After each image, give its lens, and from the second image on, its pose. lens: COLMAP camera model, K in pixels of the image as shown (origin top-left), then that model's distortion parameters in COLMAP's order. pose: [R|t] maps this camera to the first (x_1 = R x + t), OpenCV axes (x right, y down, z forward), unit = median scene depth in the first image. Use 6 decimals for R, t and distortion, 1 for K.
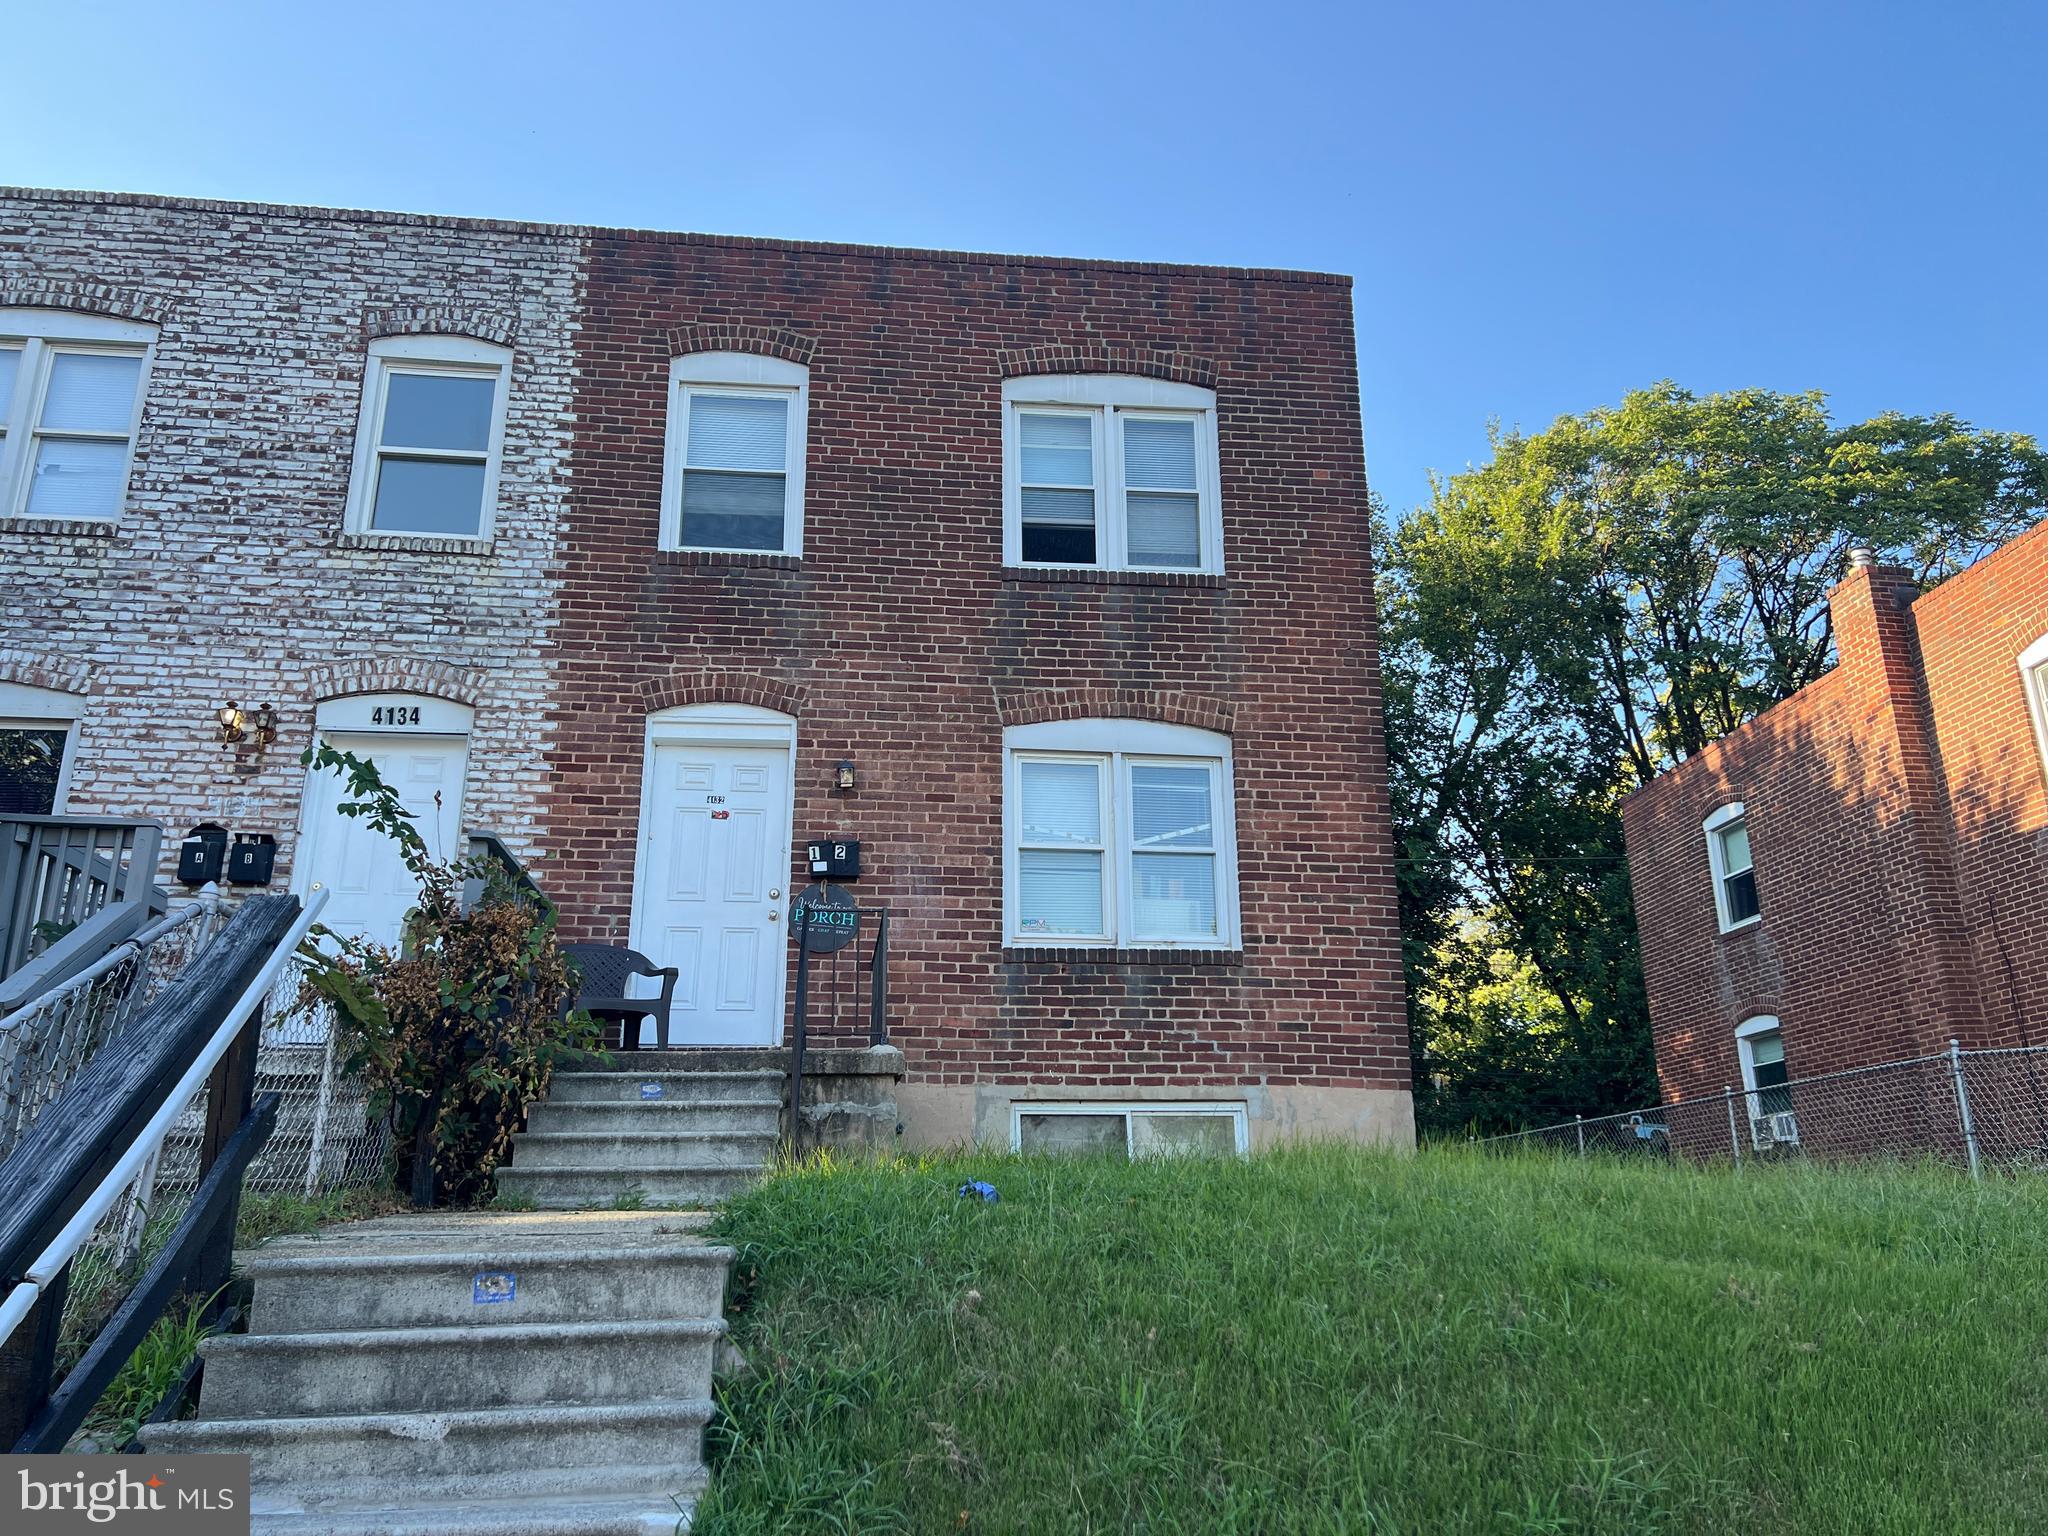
lens RADIAL K [[1536.0, 0, 1014.9], [0, 1536.0, 760.3], [0, 0, 1]] dist [0.071170, -0.077247]
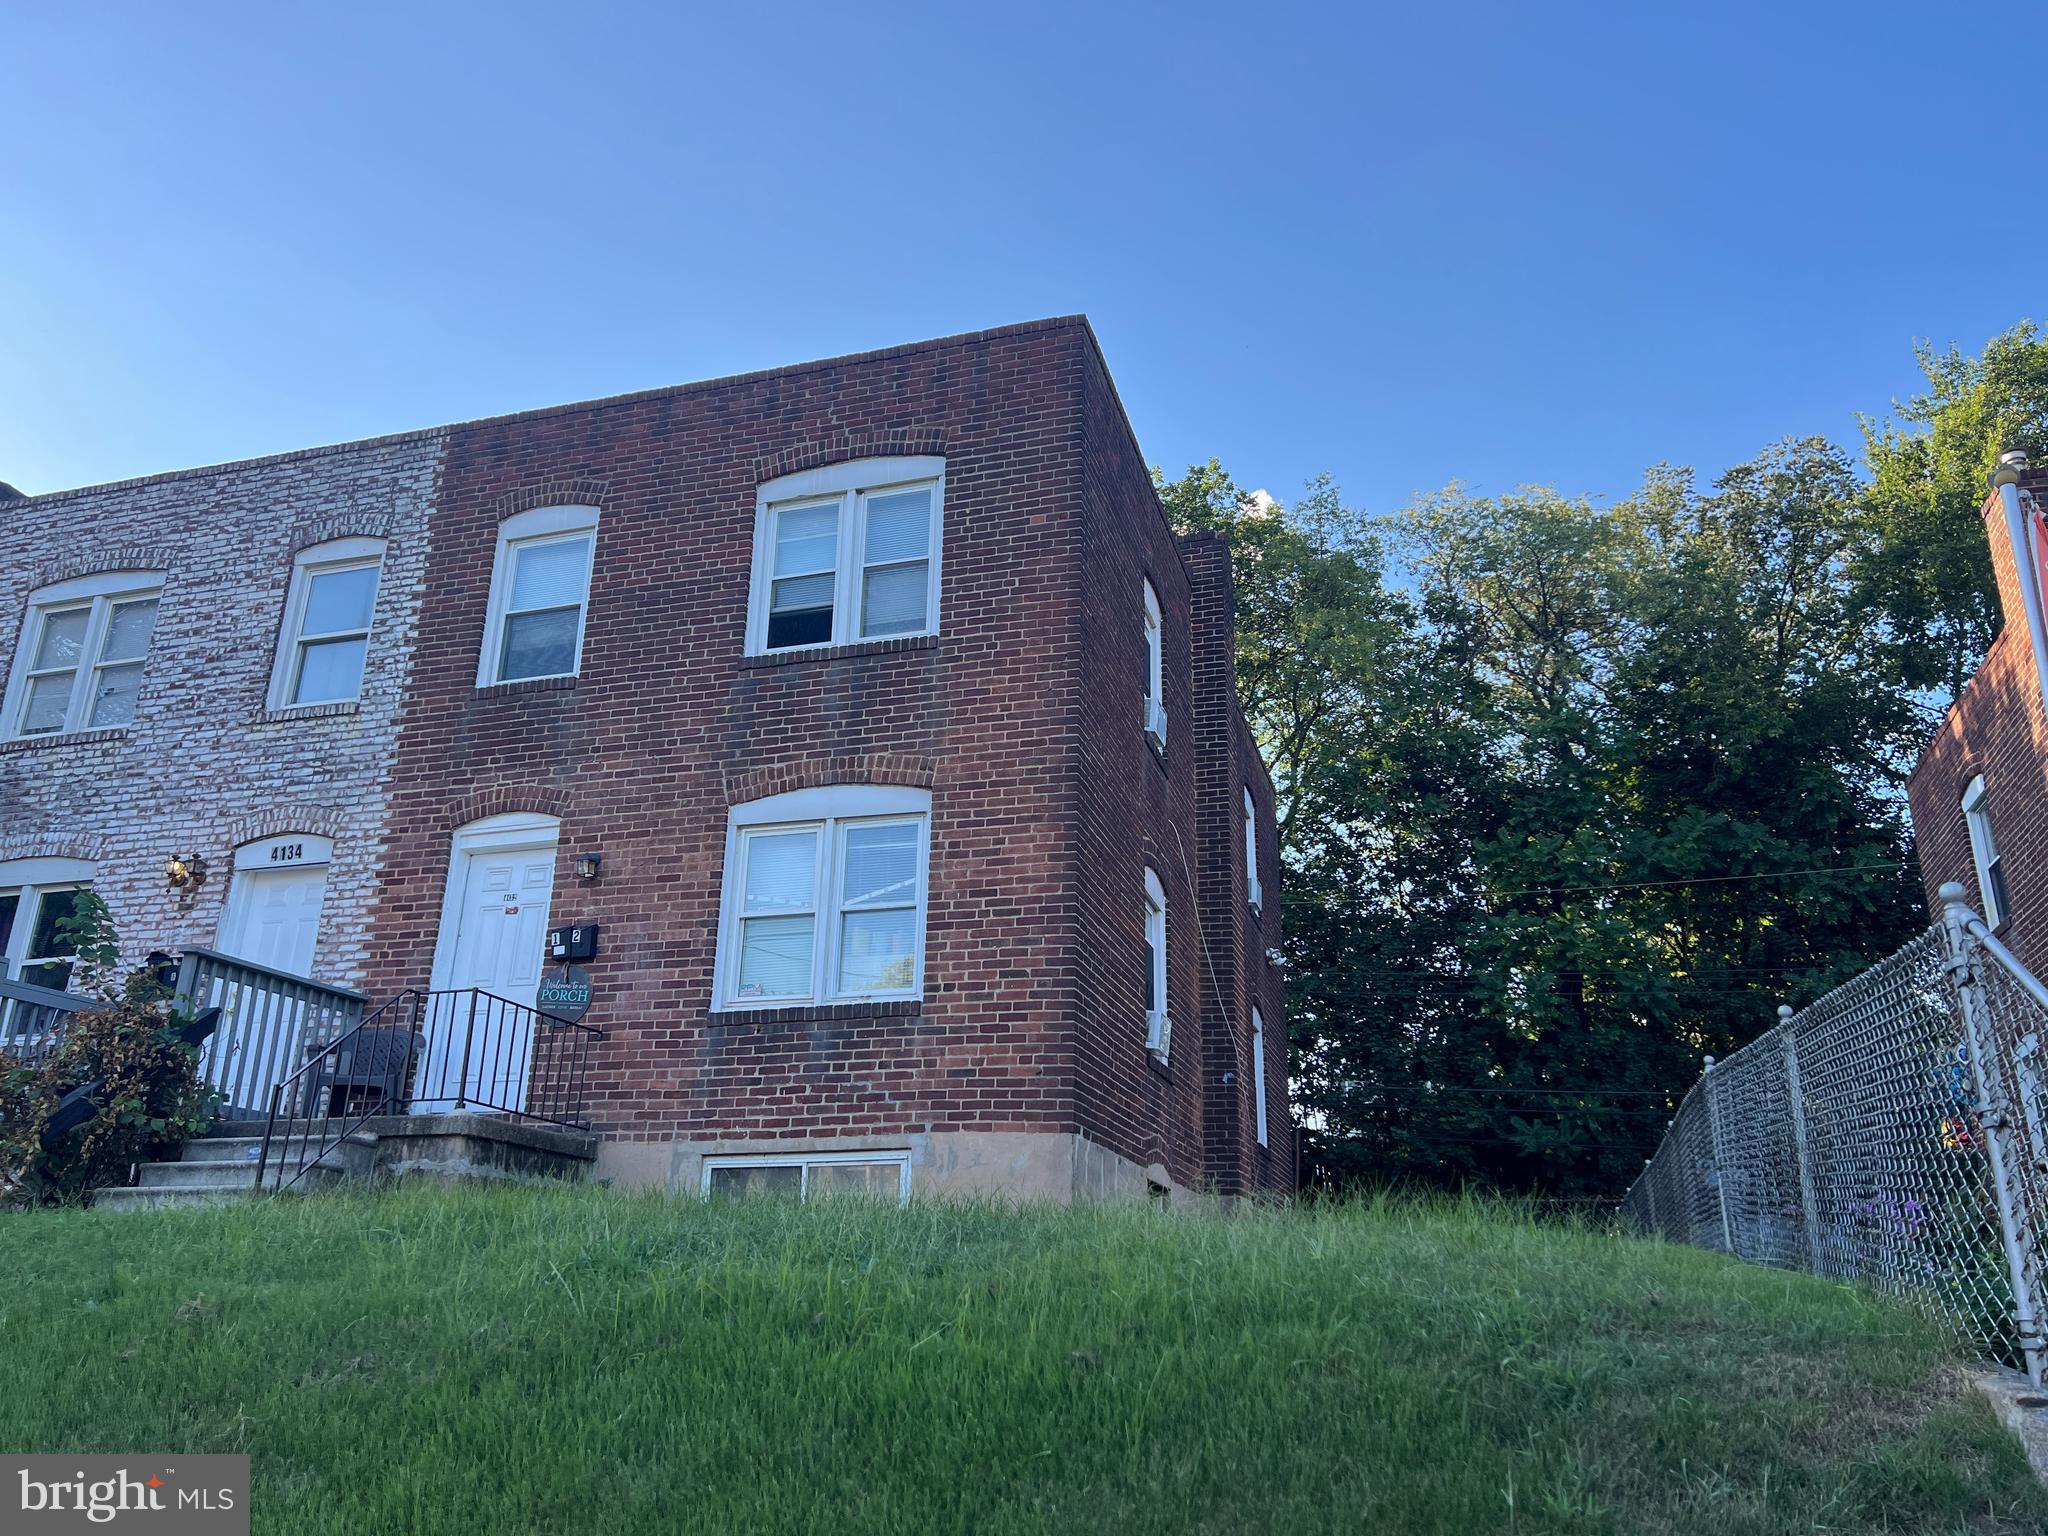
lens RADIAL K [[1536.0, 0, 1043.1], [0, 1536.0, 766.3], [0, 0, 1]] dist [0.071170, -0.077247]
pose [[0.915416, -0.118557, -0.384654, 0.613917], [0.103103, 0.992821, -0.060635, 0.038682], [0.389081, 0.015847, 0.921067, 0.087900]]
